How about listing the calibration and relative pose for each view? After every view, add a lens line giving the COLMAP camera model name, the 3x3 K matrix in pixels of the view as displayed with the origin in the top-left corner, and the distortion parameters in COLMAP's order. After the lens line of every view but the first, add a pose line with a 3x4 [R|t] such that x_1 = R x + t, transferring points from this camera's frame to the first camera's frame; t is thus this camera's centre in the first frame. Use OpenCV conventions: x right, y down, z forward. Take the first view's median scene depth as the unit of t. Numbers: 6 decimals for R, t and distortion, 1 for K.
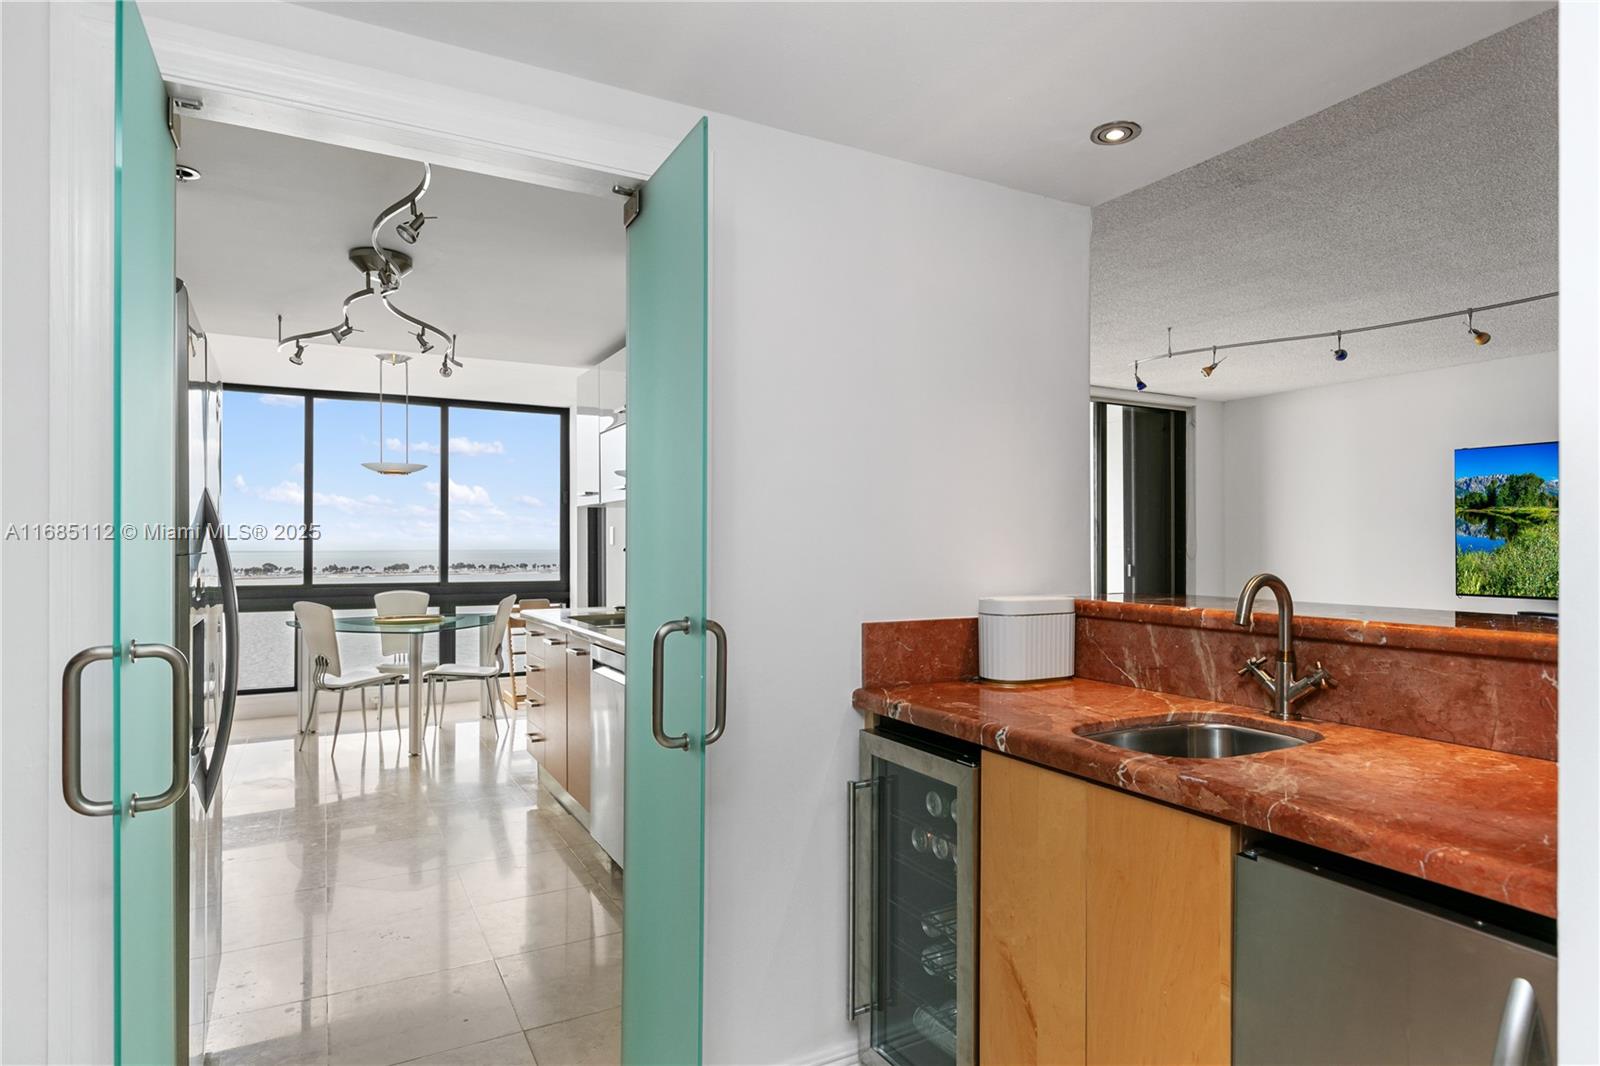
lens RADIAL K [[854.7, 0, 789.3], [0, 854.7, 531.0], [0, 0, 1]] dist [-0.012800, 0.000817]
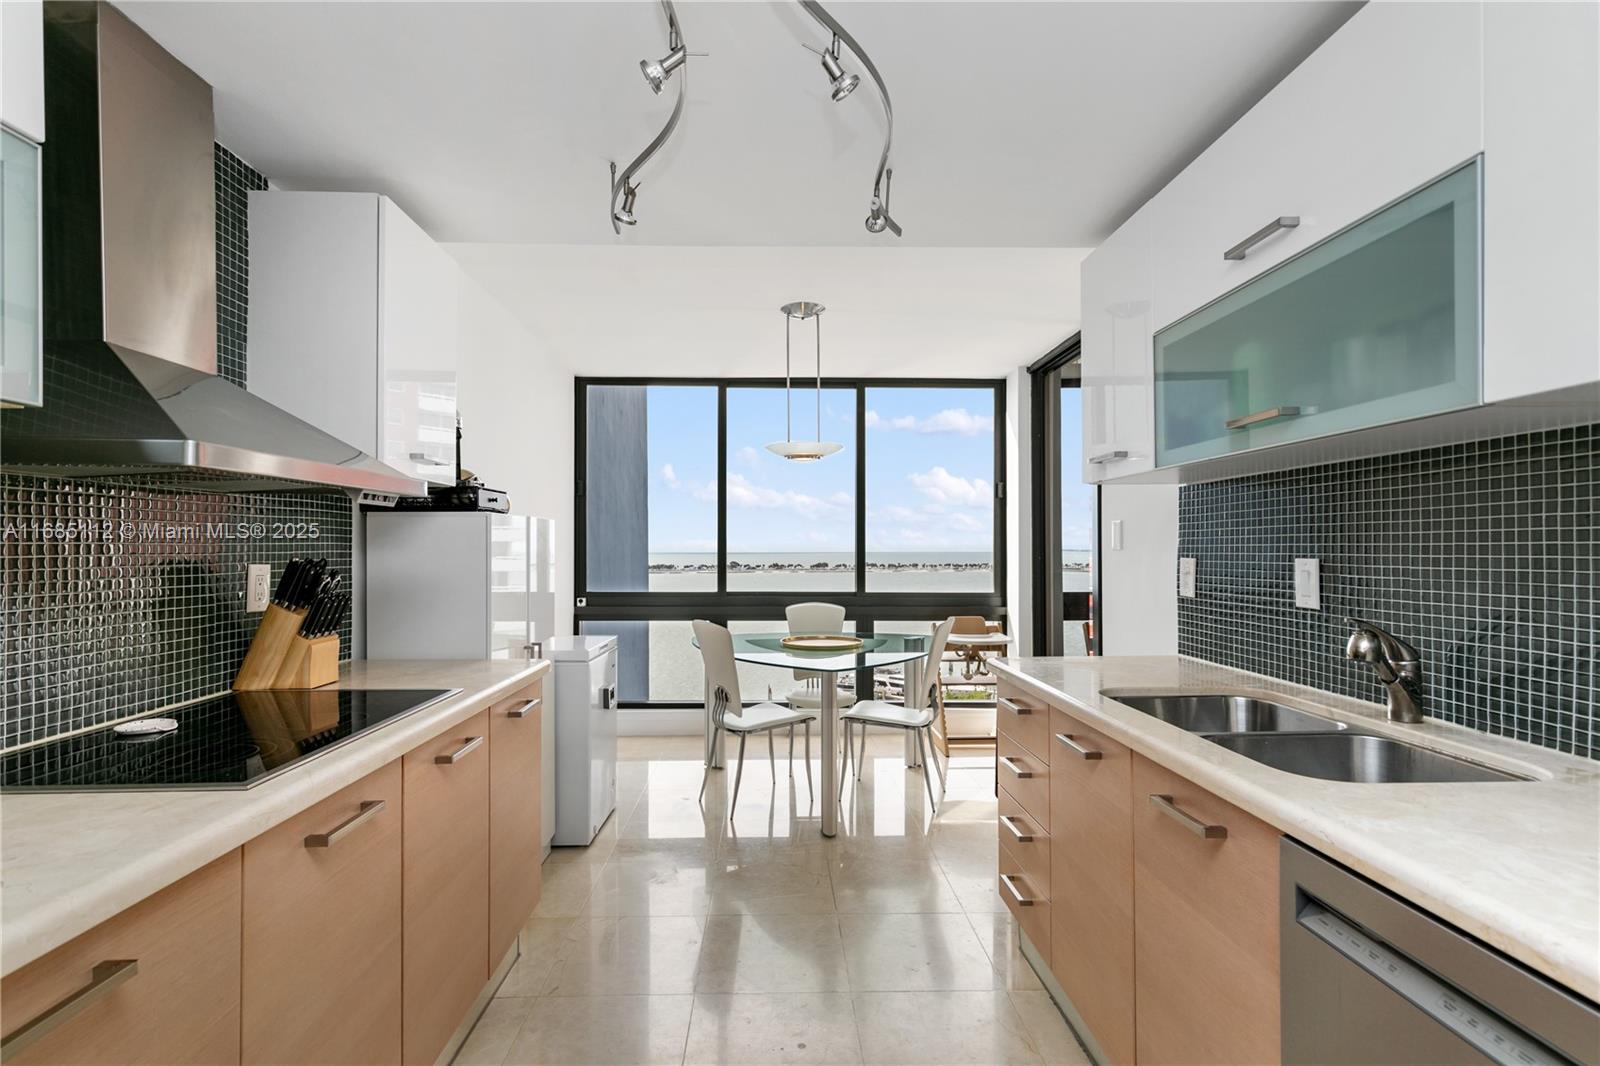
lens RADIAL K [[722.7, 0, 799.0], [0, 722.7, 534.0], [0, 0, 1]] dist [0.004623, 0.000553]
pose [[0.895794, -0.005139, -0.444439, -0.150874], [0.003643, 0.999984, -0.004220, 0.005307], [0.444454, 0.002161, 0.895799, 0.353509]]
